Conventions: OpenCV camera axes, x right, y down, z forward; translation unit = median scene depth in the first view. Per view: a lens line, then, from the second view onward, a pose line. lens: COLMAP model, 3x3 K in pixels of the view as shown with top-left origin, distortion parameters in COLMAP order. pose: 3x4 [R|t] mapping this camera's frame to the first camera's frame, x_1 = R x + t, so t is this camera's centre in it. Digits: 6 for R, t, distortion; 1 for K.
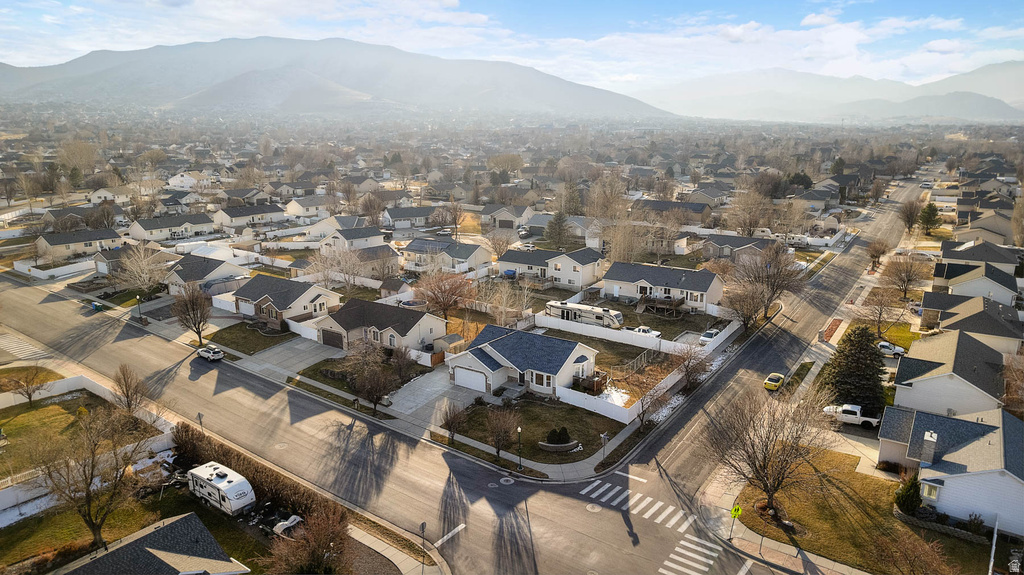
lens RADIAL K [[658.2, 0, 511.9], [0, 658.2, 288.7], [0, 0, 1]] dist [-0.064614, 0.051190]
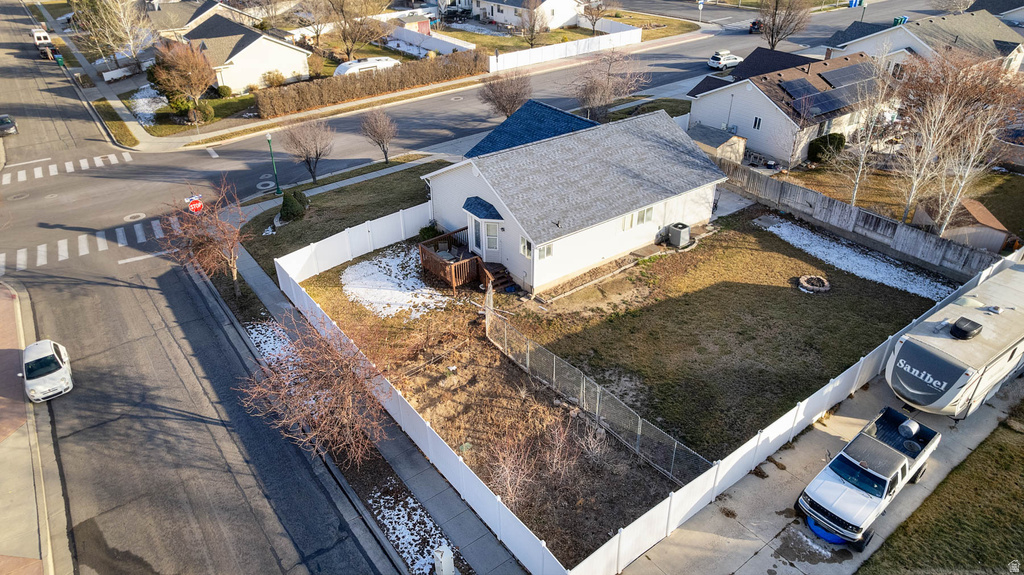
lens RADIAL K [[658.2, 0, 515.9], [0, 658.2, 291.2], [0, 0, 1]] dist [-0.064614, 0.051190]
pose [[-0.307673, 0.504481, -0.806744, 0.457428], [-0.215999, 0.788705, 0.575577, -0.092508], [0.926651, 0.351346, -0.133695, 1.098739]]
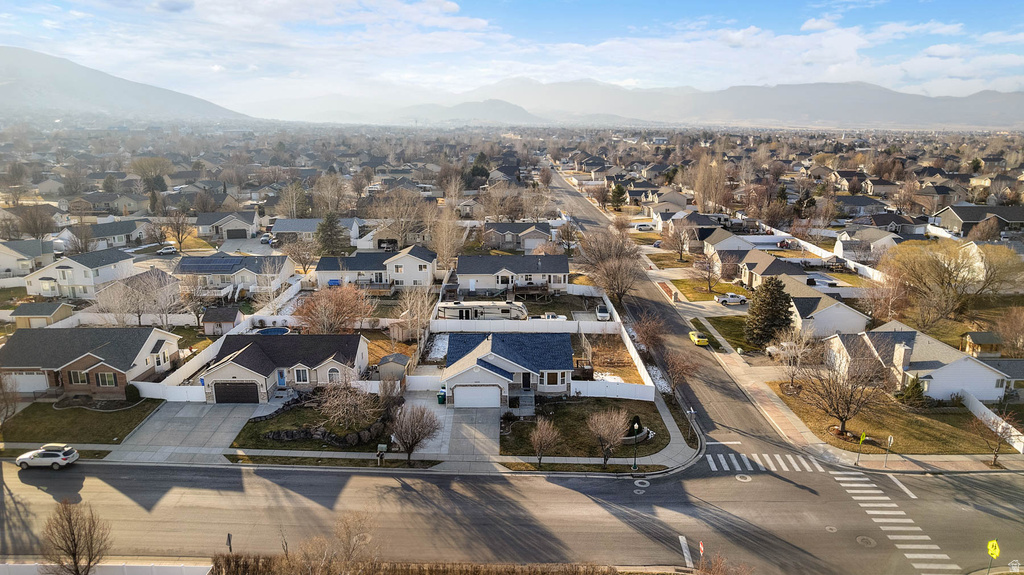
lens RADIAL K [[658.2, 0, 513.4], [0, 658.2, 292.1], [0, 0, 1]] dist [-0.064614, 0.051190]
pose [[0.810046, -0.135096, 0.570591, -0.495195], [0.134796, 0.989939, 0.043019, -0.028400], [-0.570662, 0.042066, 0.820107, 0.260384]]
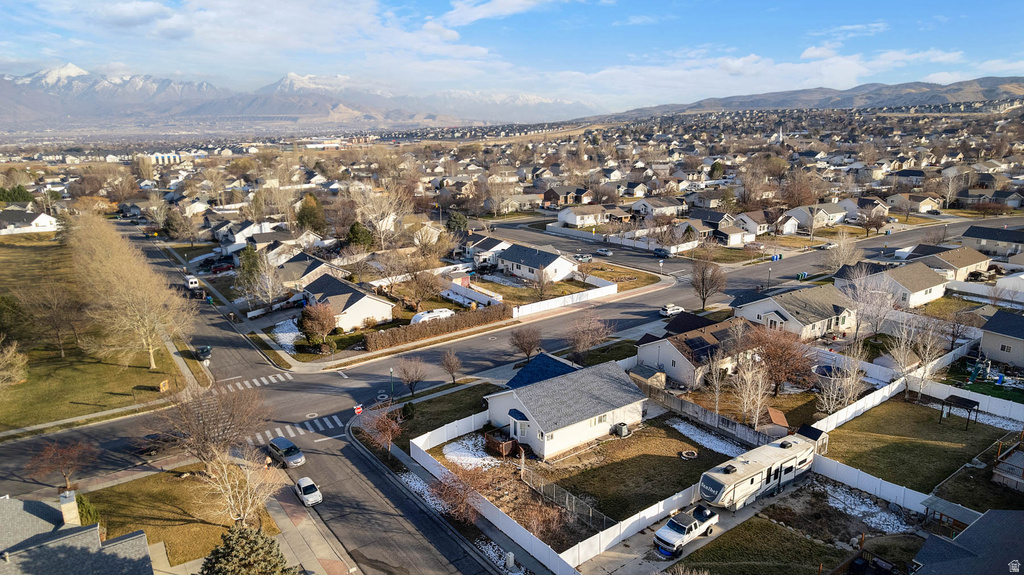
lens RADIAL K [[658.2, 0, 516.1], [0, 658.2, 287.9], [0, 0, 1]] dist [-0.064614, 0.051190]
pose [[-0.319078, 0.242262, -0.916241, 0.810939], [-0.217749, 0.922173, 0.319661, -0.295134], [0.922374, 0.301508, -0.241493, 1.152089]]
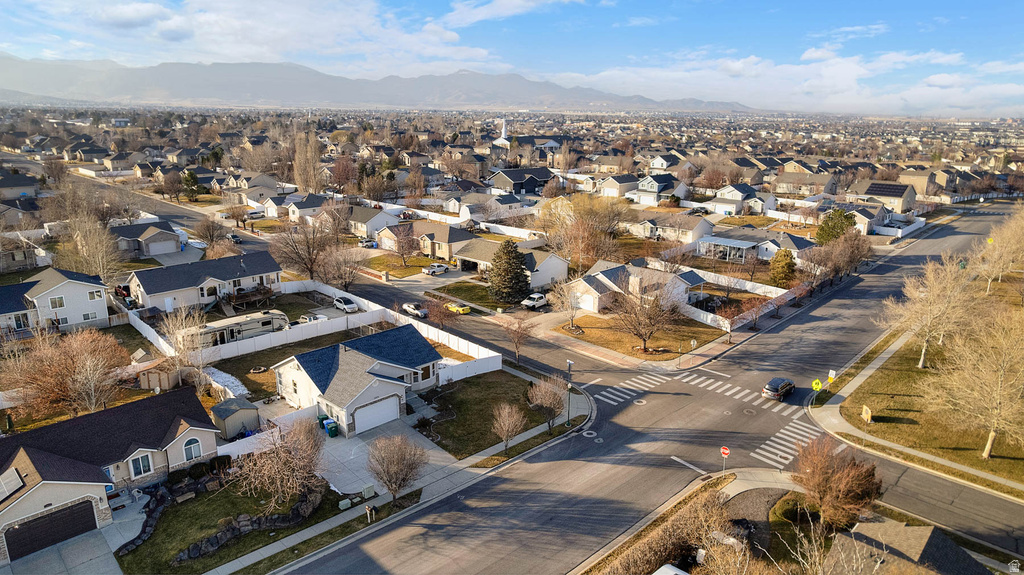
lens RADIAL K [[658.2, 0, 515.2], [0, 658.2, 292.6], [0, 0, 1]] dist [-0.064614, 0.051190]
pose [[0.149459, -0.256155, 0.955011, -0.715708], [0.225665, 0.949205, 0.219282, -0.121939], [-0.962672, 0.182739, 0.199673, 0.670474]]
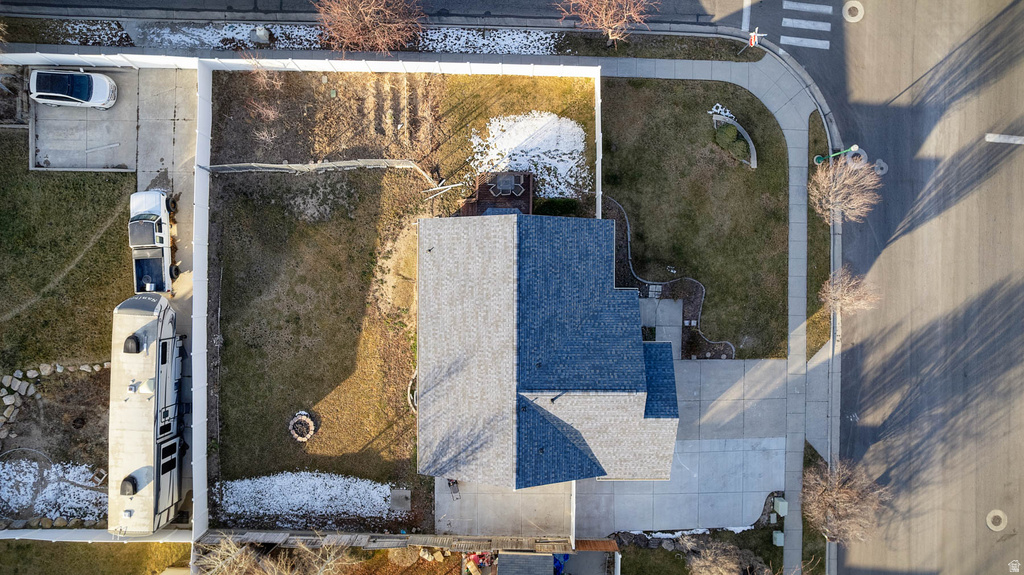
lens RADIAL K [[658.2, 0, 504.0], [0, 658.2, 286.0], [0, 0, 1]] dist [-0.064614, 0.051190]
pose [[-0.570939, -0.820947, -0.008649, 0.073247], [0.188351, -0.141232, 0.971894, -0.327326], [-0.799094, 0.553263, 0.235261, 0.925906]]
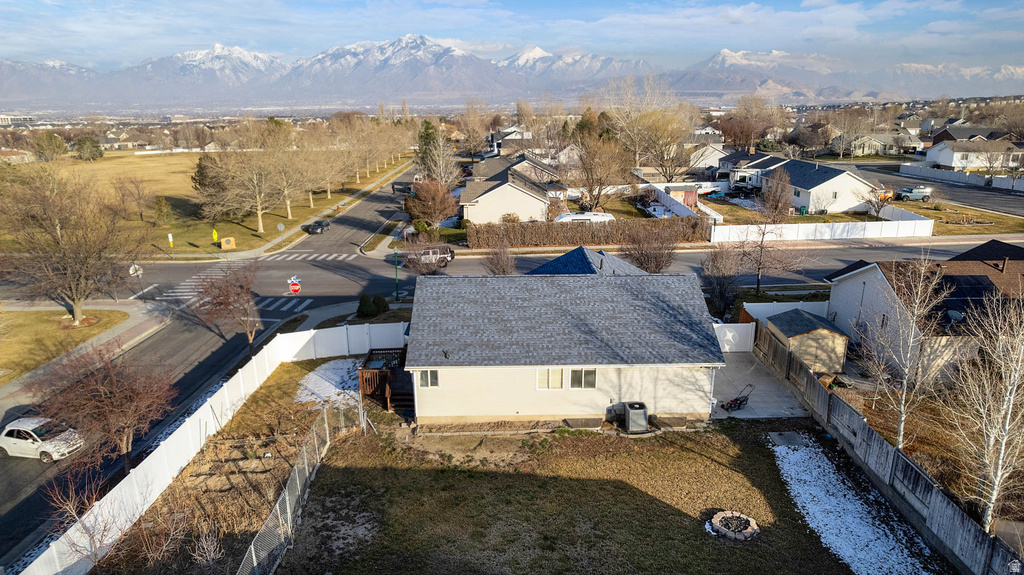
lens RADIAL K [[658.2, 0, 513.3], [0, 658.2, 289.1], [0, 0, 1]] dist [-0.064614, 0.051190]
pose [[-0.808687, 0.174081, -0.561891, 0.282582], [-0.127258, 0.880813, 0.456041, -0.105139], [0.574309, 0.440299, -0.690149, 1.308942]]
